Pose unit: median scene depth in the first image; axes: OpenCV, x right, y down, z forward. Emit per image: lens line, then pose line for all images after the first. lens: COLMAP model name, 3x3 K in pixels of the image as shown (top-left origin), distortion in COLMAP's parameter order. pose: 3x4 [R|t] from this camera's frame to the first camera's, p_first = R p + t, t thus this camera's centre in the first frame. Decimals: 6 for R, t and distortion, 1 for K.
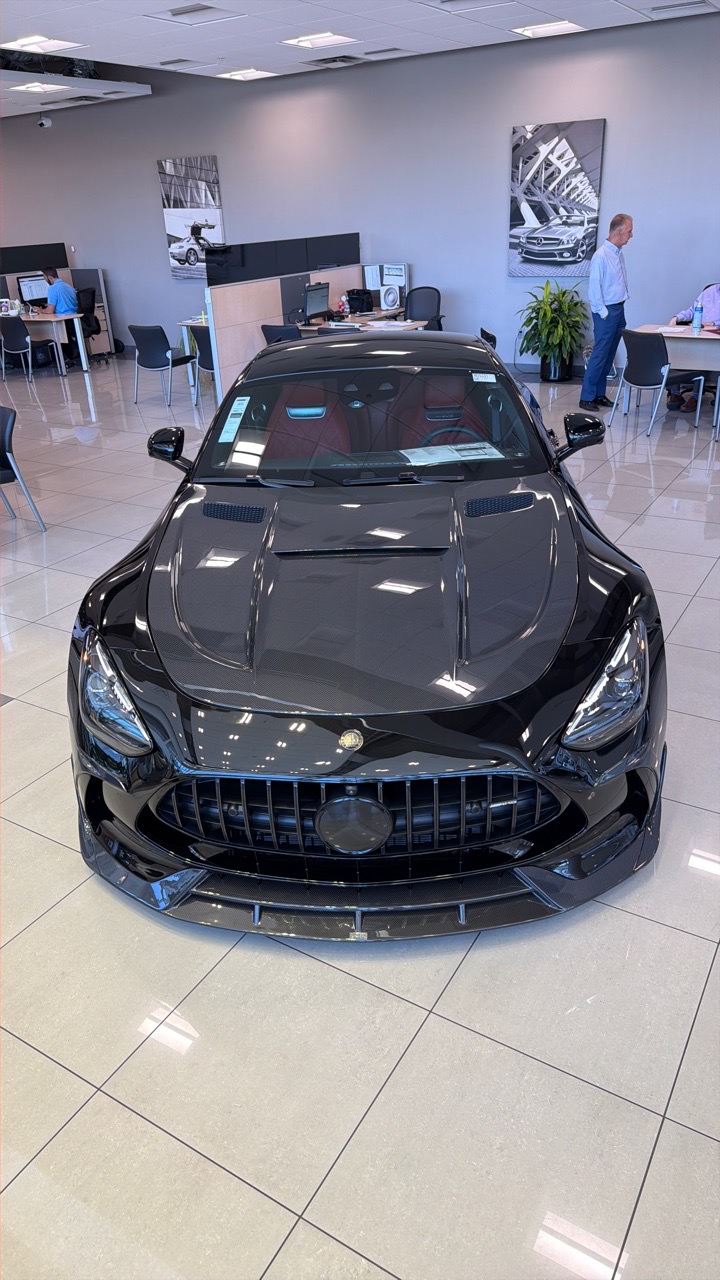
lens RADIAL K [[858.6, 0, 361.4], [0, 858.6, 648.9], [0, 0, 1]] dist [0.036389, -0.049359]
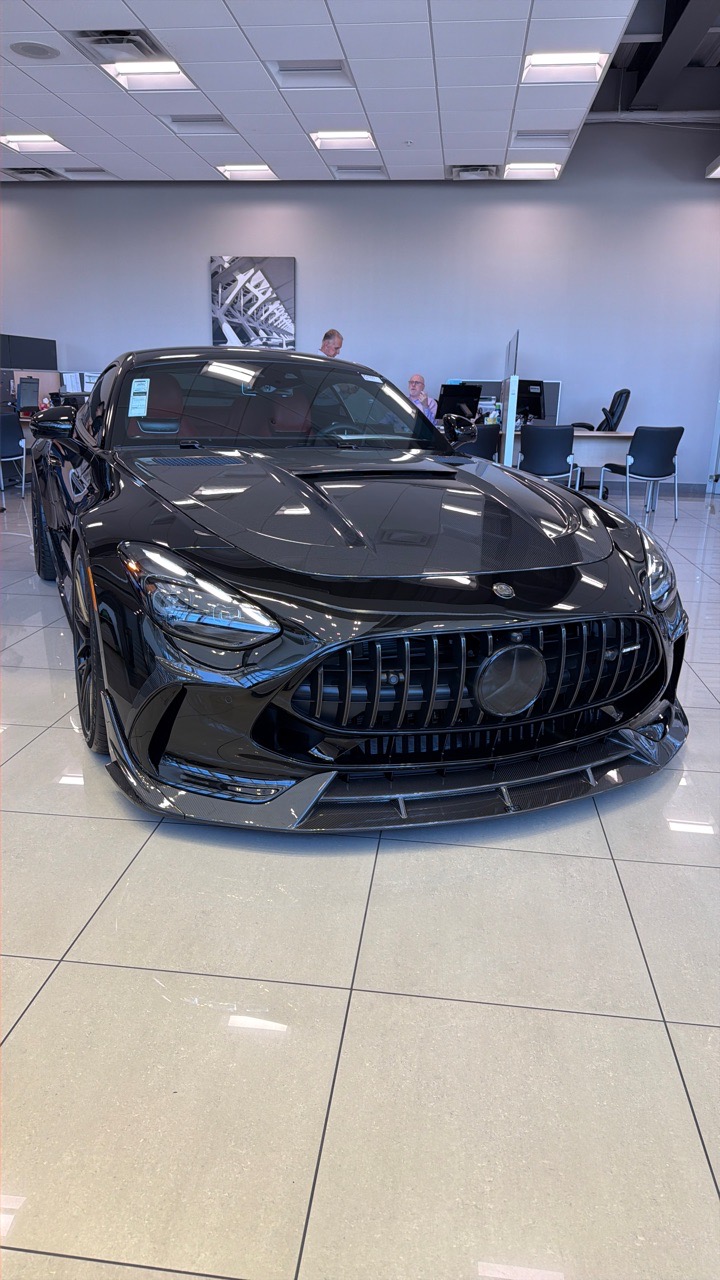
lens RADIAL K [[858.6, 0, 361.4], [0, 858.6, 648.9], [0, 0, 1]] dist [0.036389, -0.049359]
pose [[0.907463, -0.059082, 0.415956, -0.132690], [0.133475, 0.979312, -0.152092, 0.069457], [-0.398365, 0.193538, 0.896576, 0.046550]]
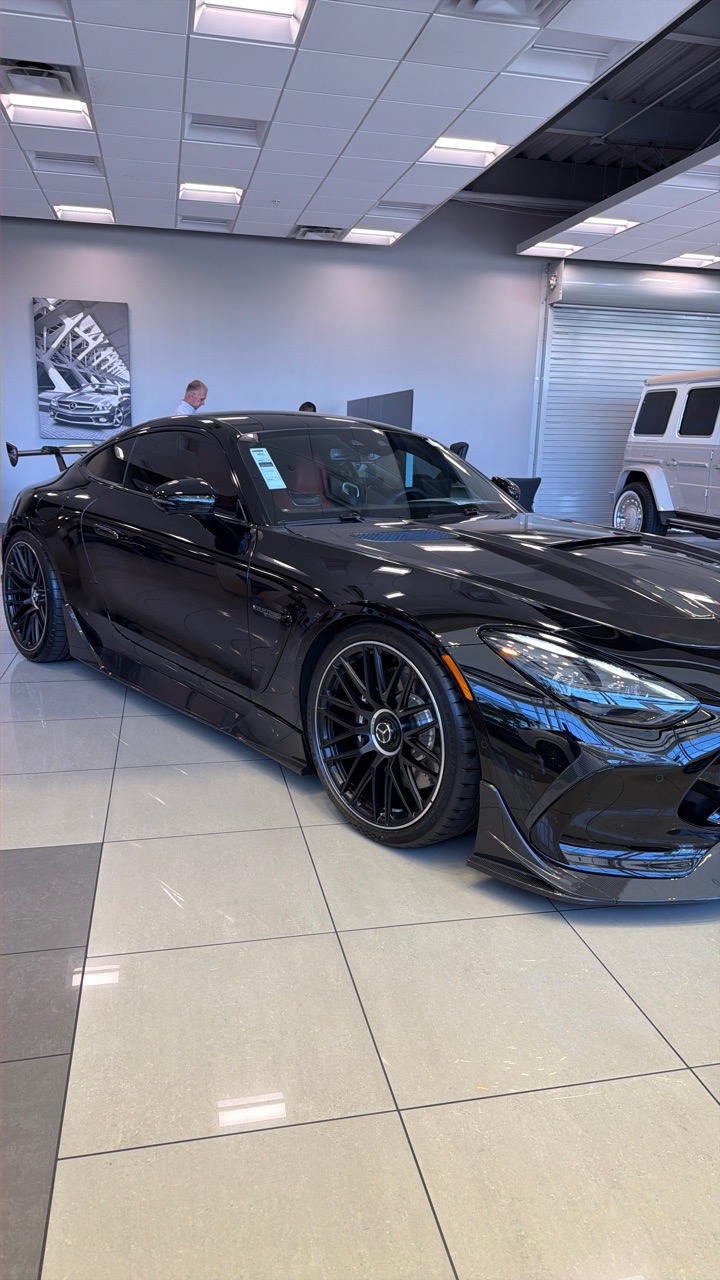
lens RADIAL K [[858.6, 0, 361.4], [0, 858.6, 648.9], [0, 0, 1]] dist [0.036389, -0.049359]
pose [[0.720360, -0.104883, 0.685625, -0.281648], [0.262356, 0.956261, -0.129364, 0.019812], [-0.642068, 0.273066, 0.716368, 0.142150]]
